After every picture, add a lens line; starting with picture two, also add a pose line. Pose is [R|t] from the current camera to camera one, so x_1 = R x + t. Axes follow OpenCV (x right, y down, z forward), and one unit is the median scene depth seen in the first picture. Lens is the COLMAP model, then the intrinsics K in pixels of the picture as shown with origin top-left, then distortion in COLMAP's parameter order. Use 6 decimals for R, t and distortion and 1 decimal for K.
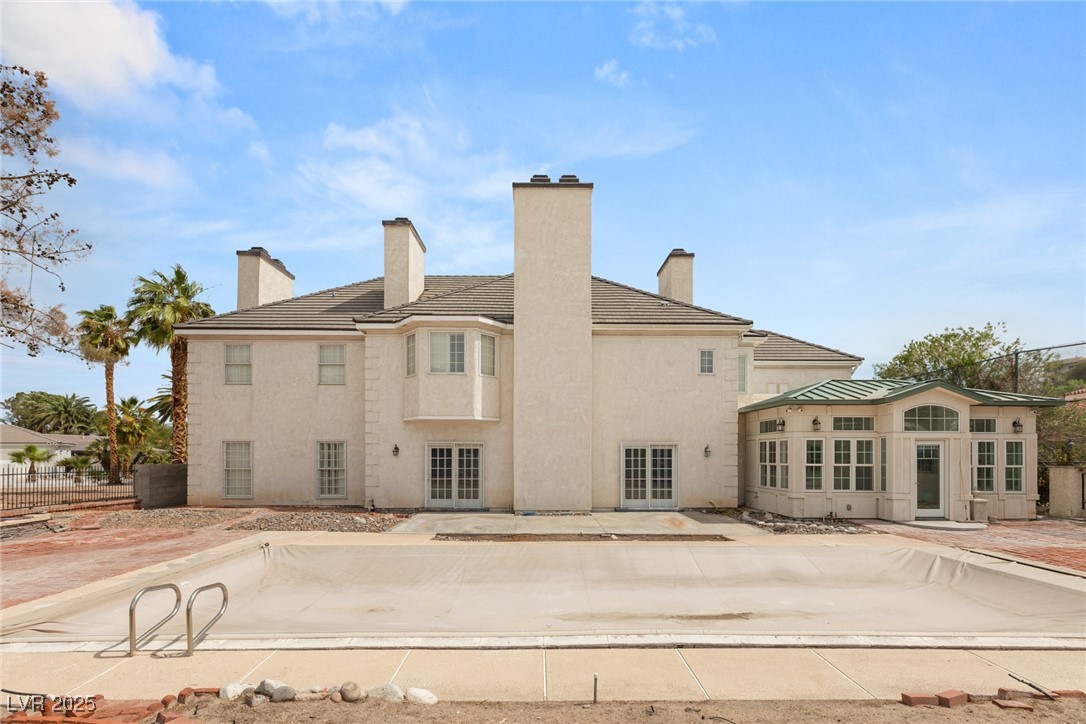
lens RADIAL K [[502.3, 0, 543.2], [0, 502.3, 453.1], [0, 0, 1]] dist [-0.003385, -0.000266]
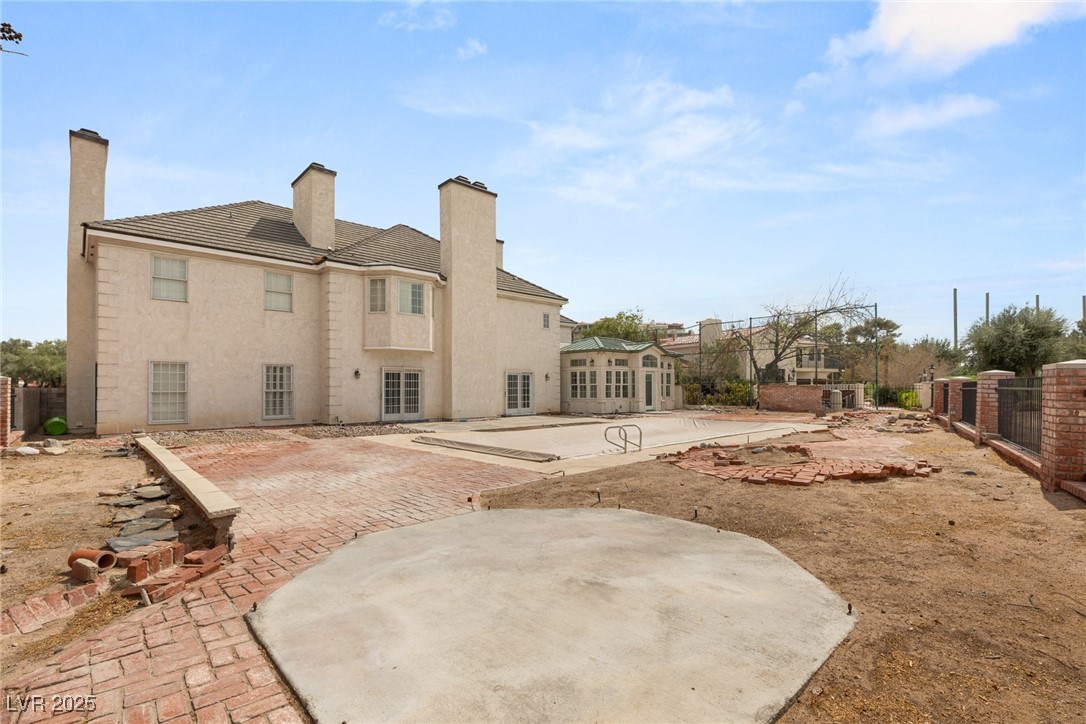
lens RADIAL K [[486.5, 0, 526.7], [0, 486.5, 385.6], [0, 0, 1]] dist [-0.000619, -0.000214]
pose [[0.749061, -0.002370, 0.662497, -0.750840], [0.003673, 0.999993, -0.000576, 0.024433], [-0.662491, 0.002865, 0.749064, -0.118018]]
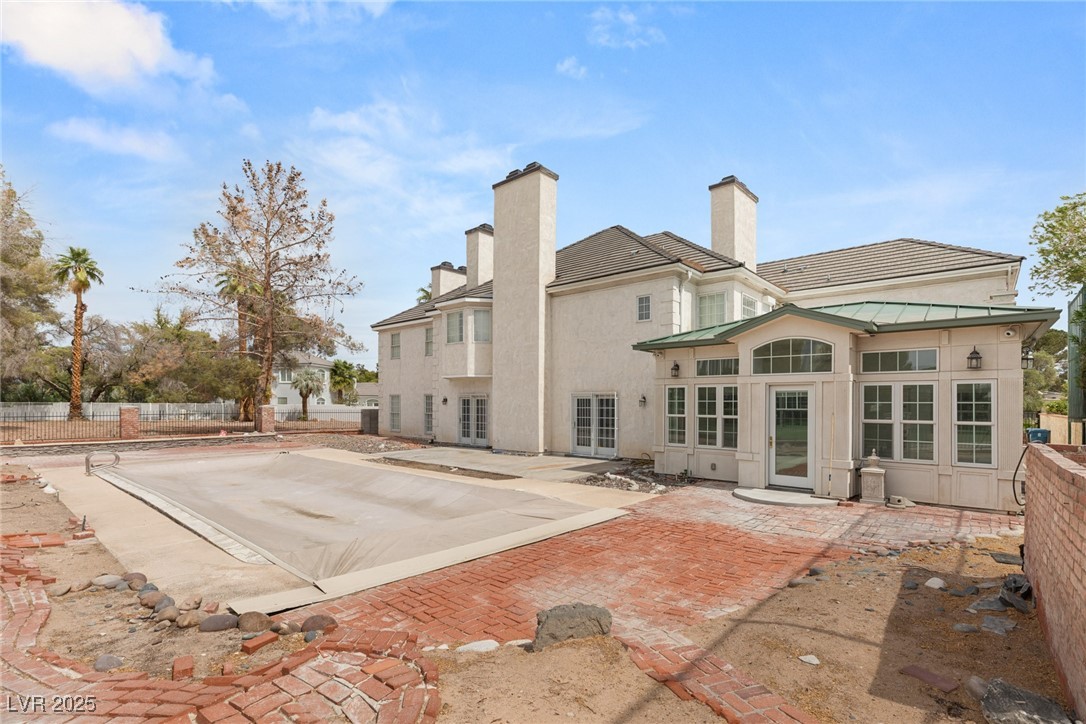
lens RADIAL K [[520.5, 0, 526.4], [0, 520.5, 403.8], [0, 0, 1]] dist [0.001236, 0.000081]
pose [[0.719349, 0.002096, -0.694645, 0.861368], [-0.005829, 0.999978, -0.003019, 0.006292], [0.694624, 0.006221, 0.719346, 0.127037]]
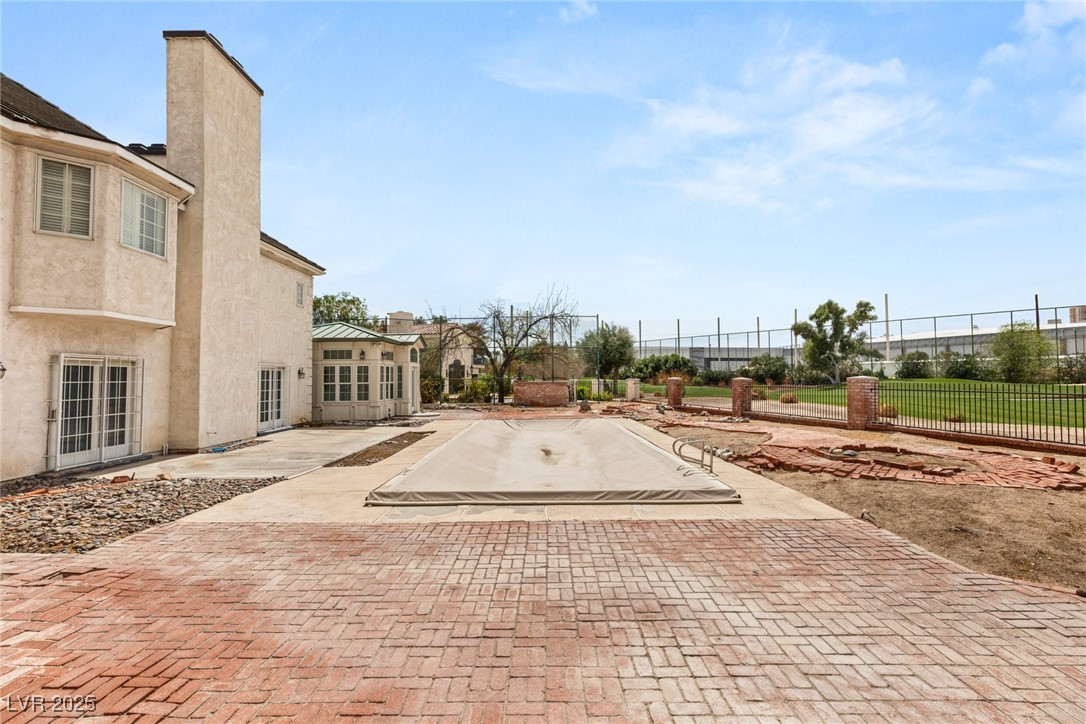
lens RADIAL K [[488.8, 0, 543.0], [0, 488.8, 362.0], [0, 0, 1]] dist [0.000128, -0.000144]
pose [[0.002951, 0.029740, 0.999553, -0.777928], [0.006406, 0.999537, -0.029758, 0.006823], [-0.999975, 0.006491, 0.002759, 0.452498]]
